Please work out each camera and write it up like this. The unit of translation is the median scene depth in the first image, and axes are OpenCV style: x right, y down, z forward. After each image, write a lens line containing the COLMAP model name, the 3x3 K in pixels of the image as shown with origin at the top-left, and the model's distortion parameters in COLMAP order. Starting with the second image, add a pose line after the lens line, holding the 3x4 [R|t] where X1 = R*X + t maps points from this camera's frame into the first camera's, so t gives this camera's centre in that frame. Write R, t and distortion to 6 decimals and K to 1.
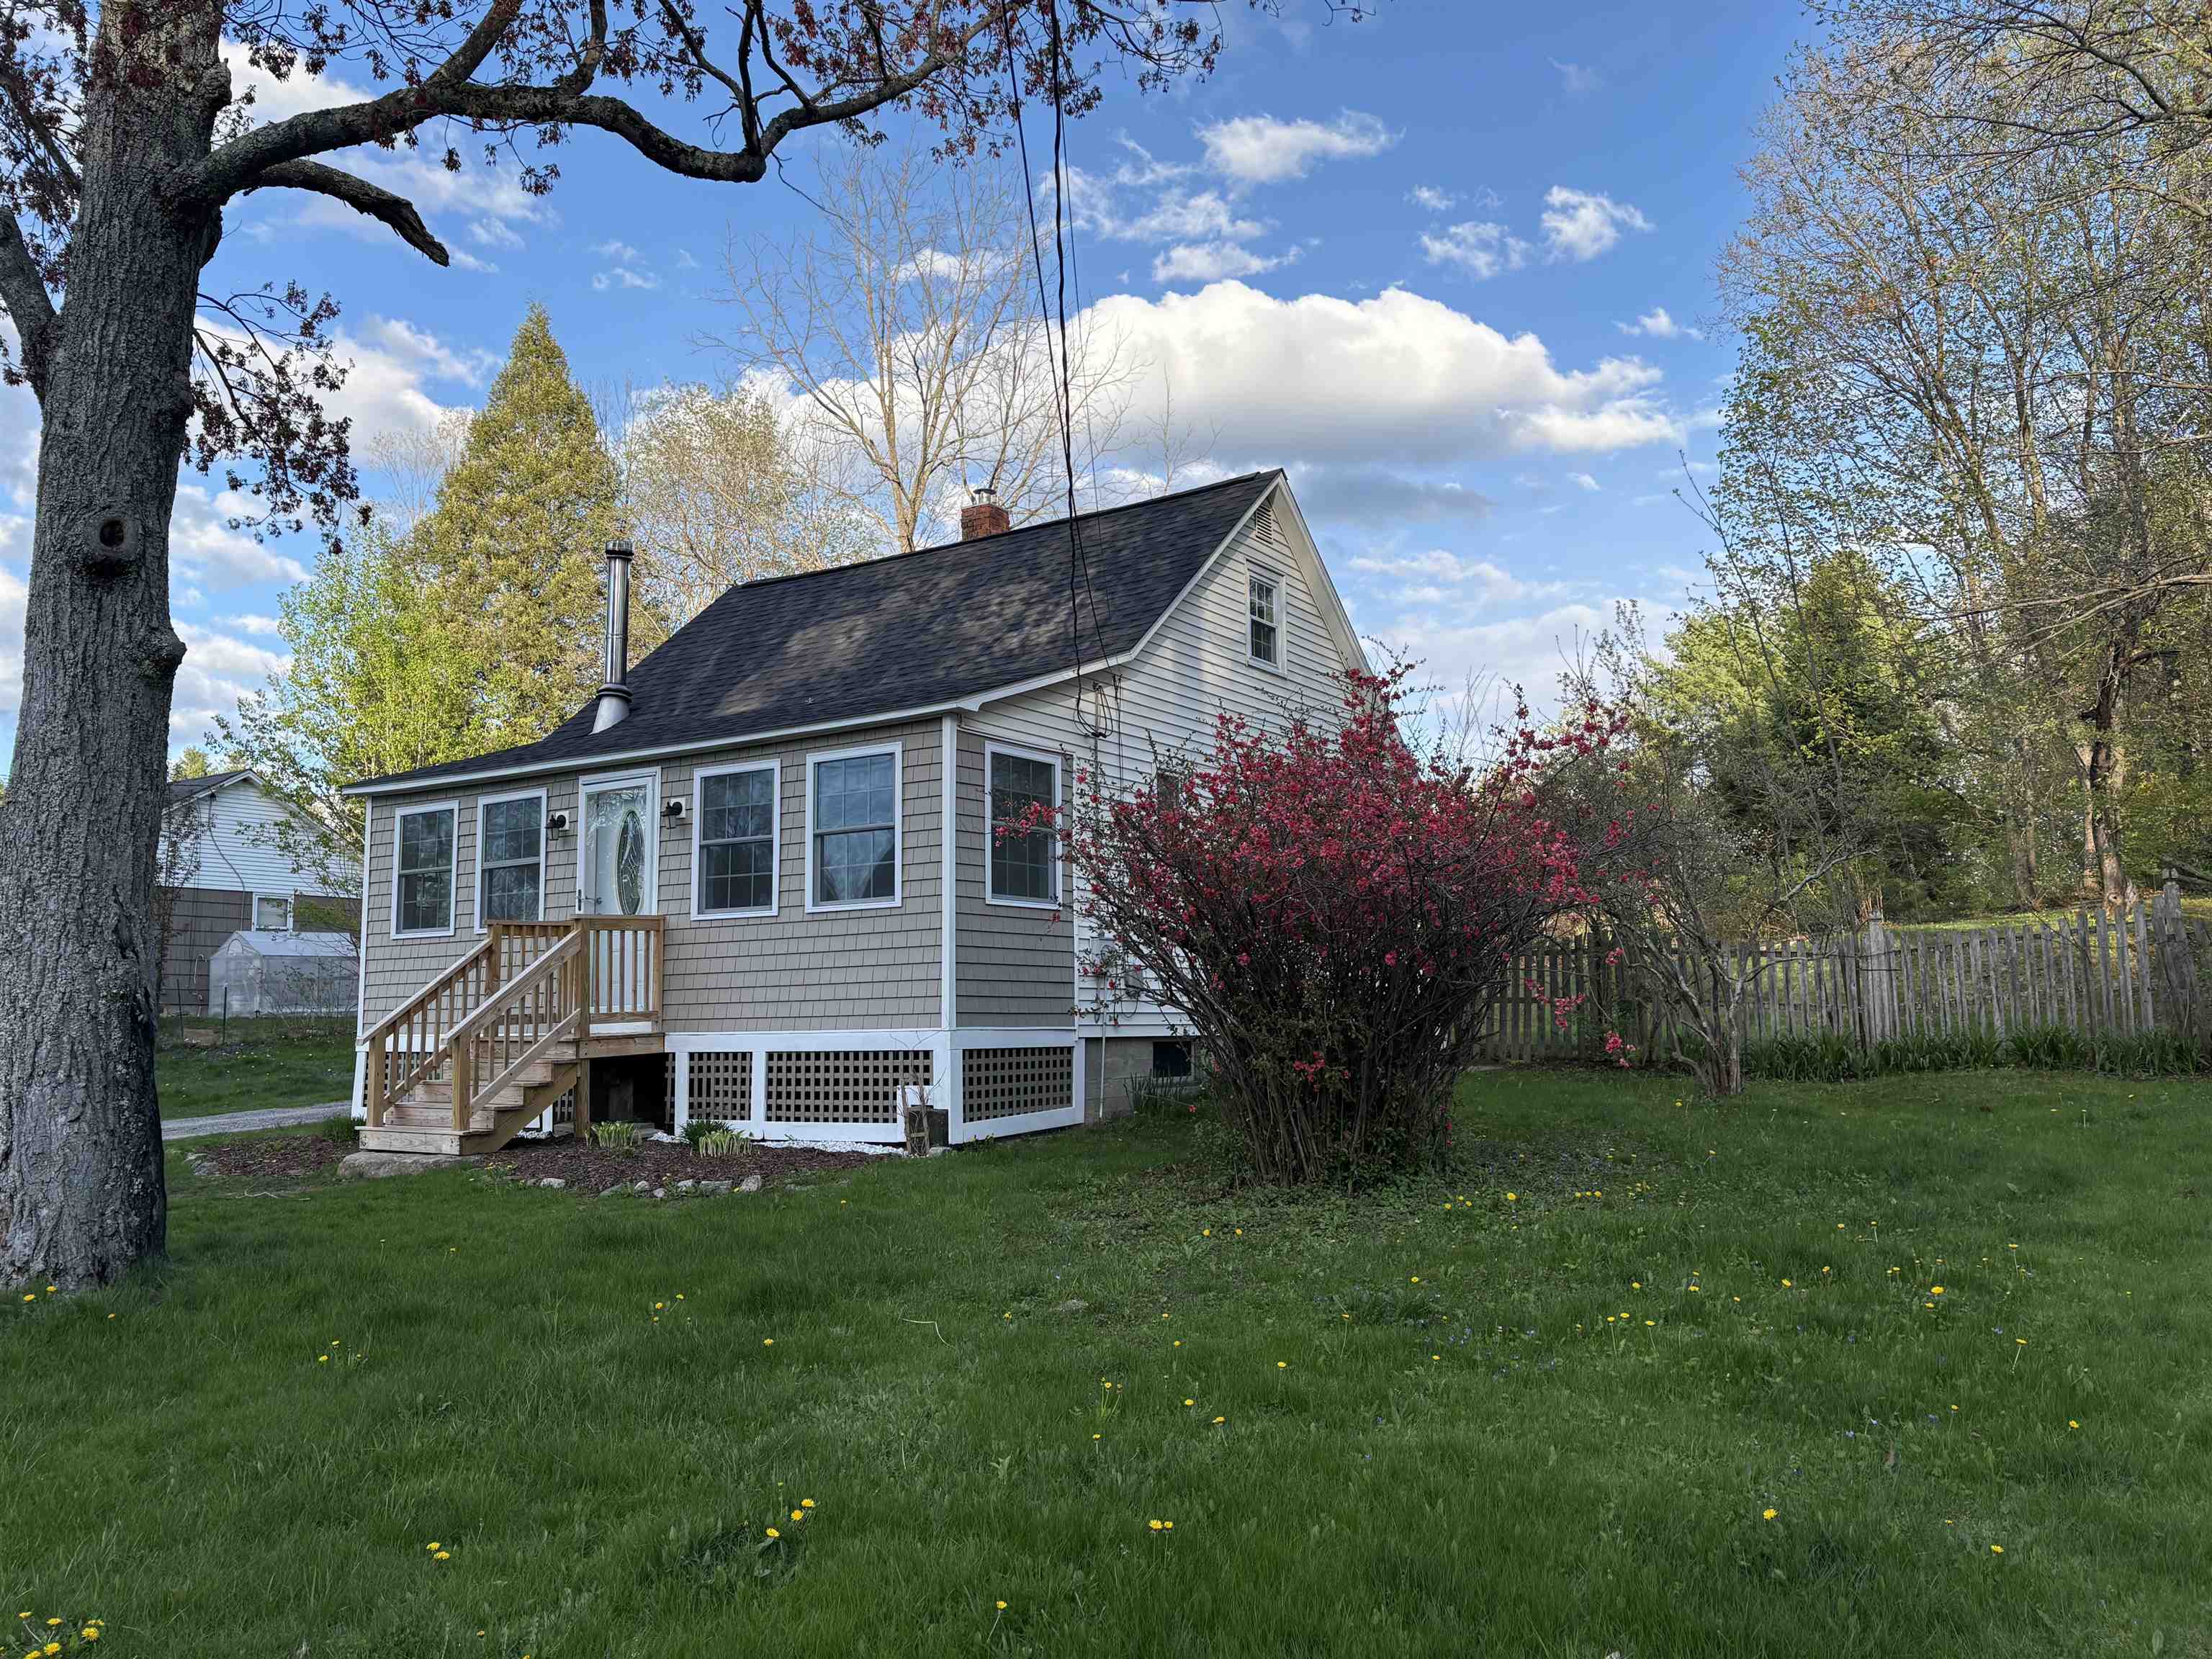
lens RADIAL K [[1674.9, 0, 1099.2], [0, 1674.9, 827.9], [0, 0, 1]] dist [0.029330, -0.013045]
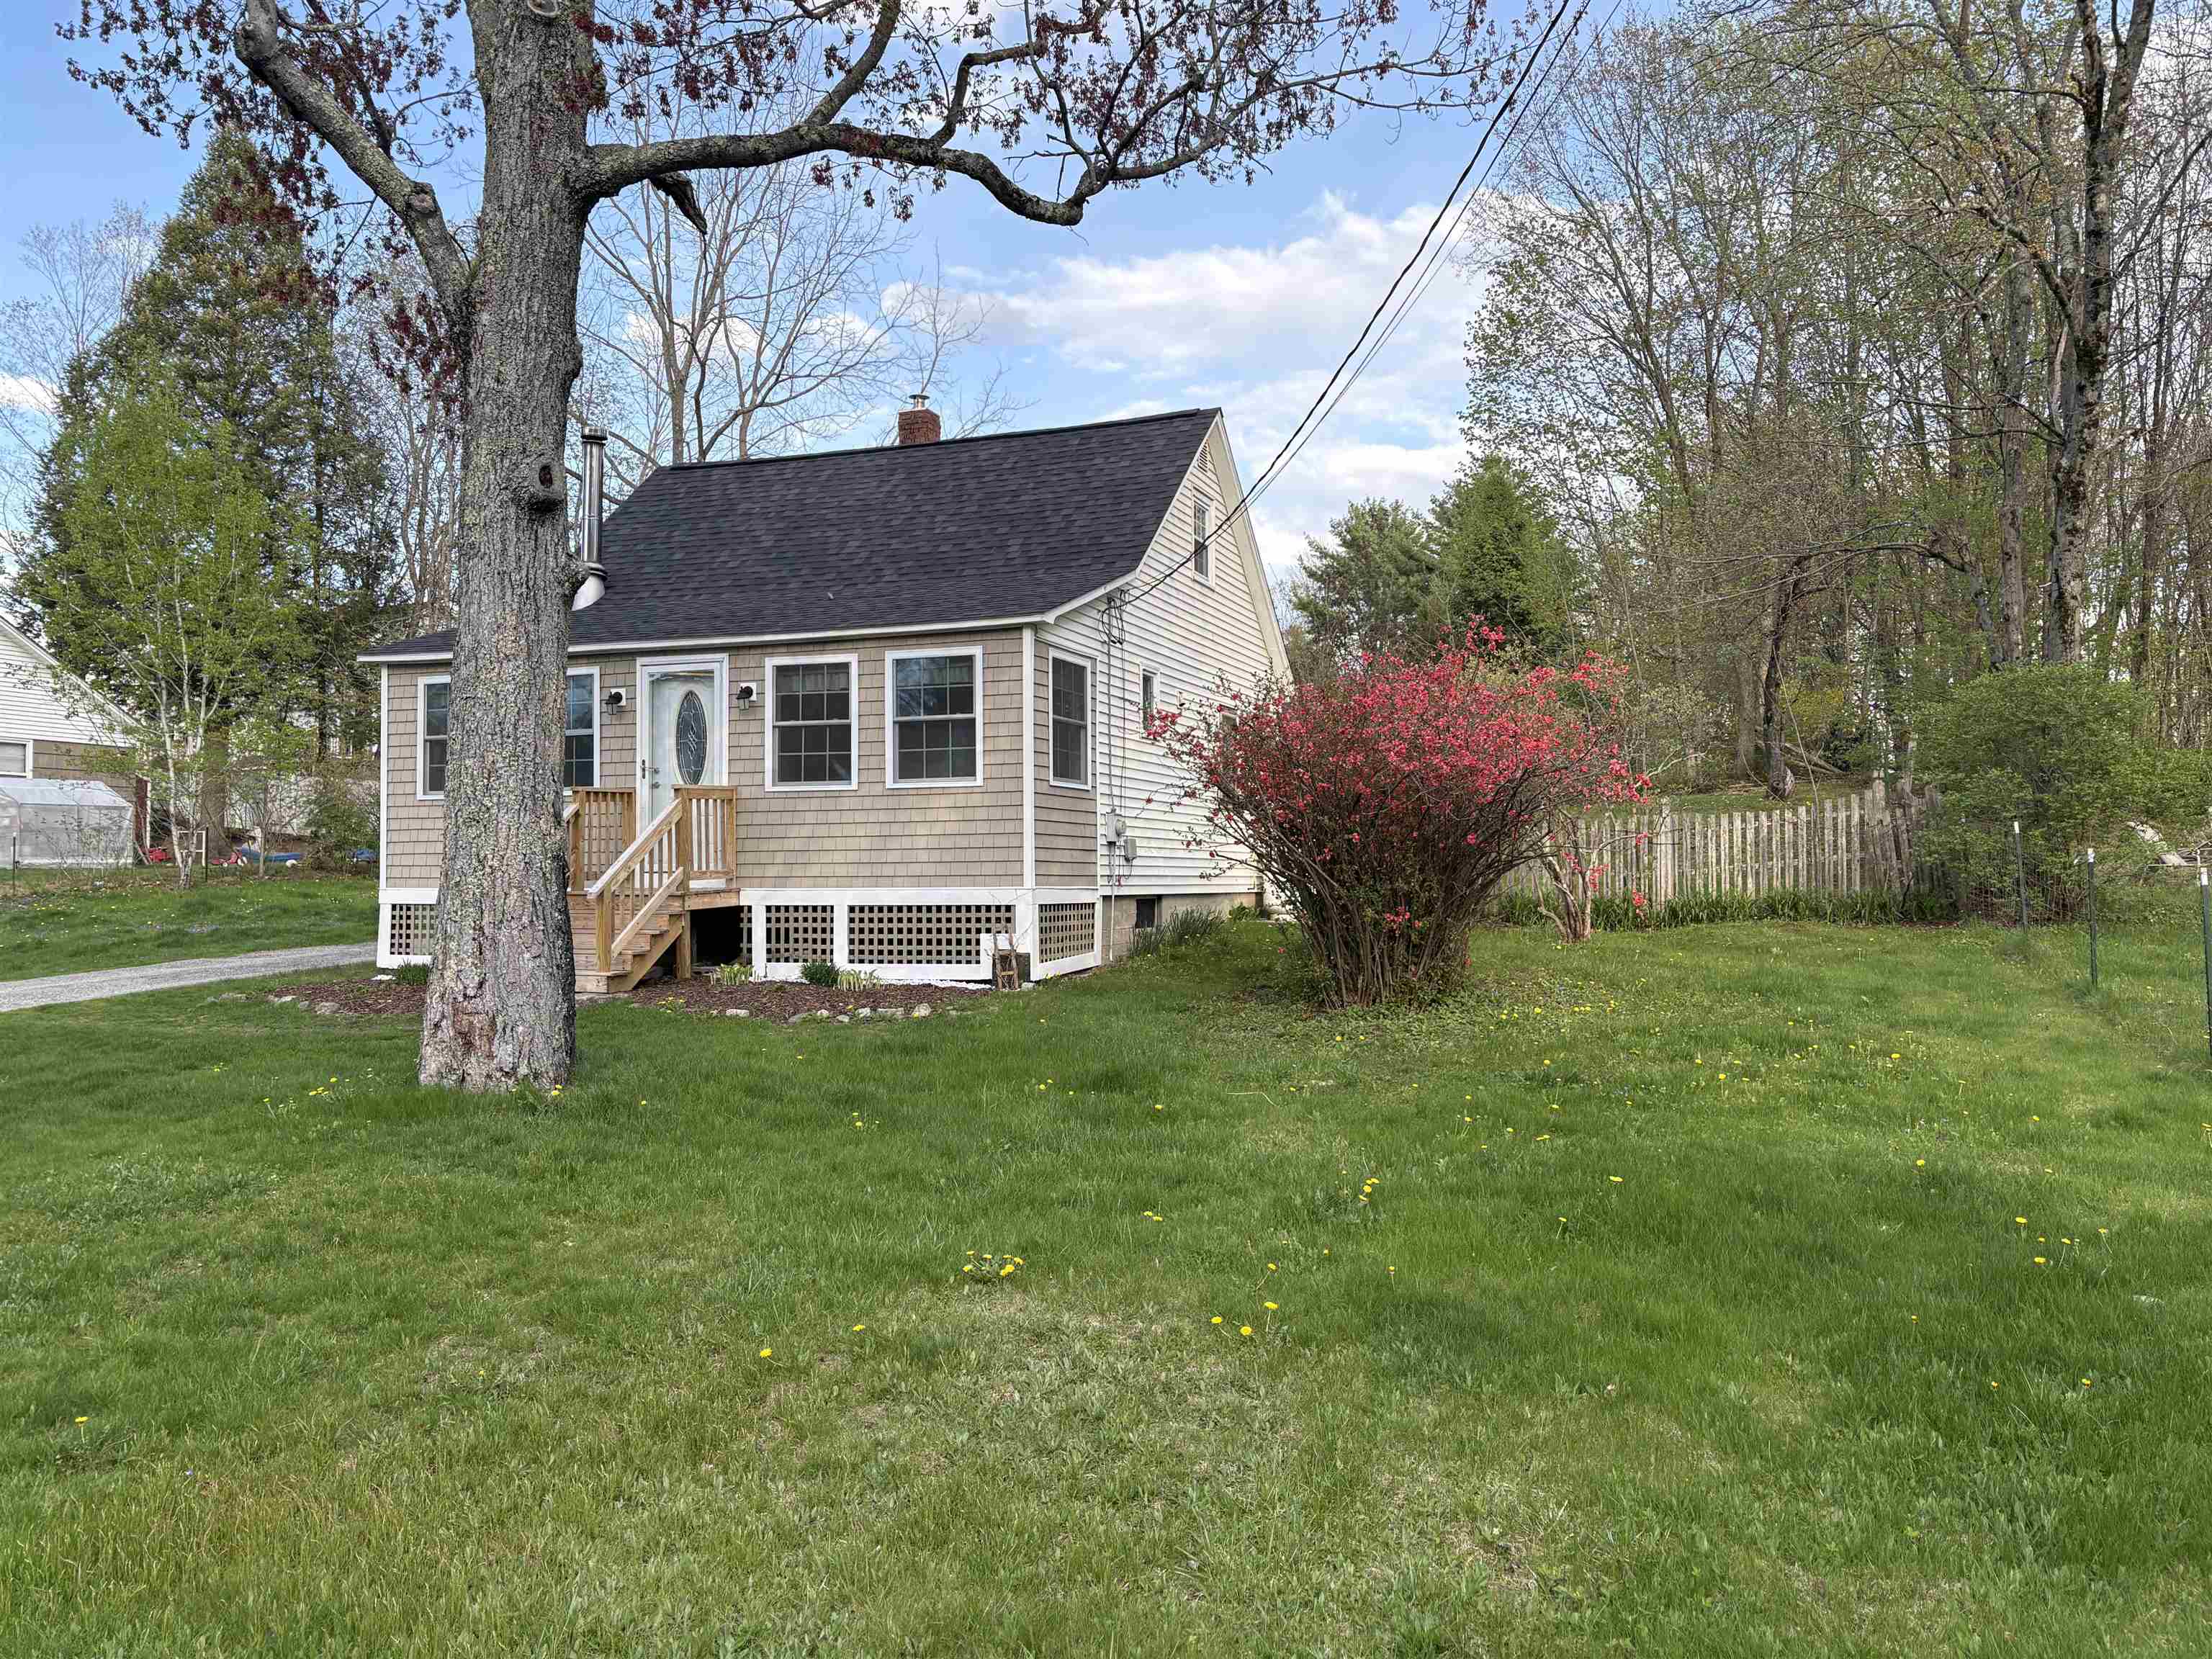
lens RADIAL K [[1674.9, 0, 1111.0], [0, 1674.9, 831.7], [0, 0, 1]] dist [0.029330, -0.013045]
pose [[0.974267, 0.013163, 0.225012, -0.280723], [-0.032706, 0.995984, 0.083347, -0.021290], [-0.223012, -0.088561, 0.970785, -0.172116]]
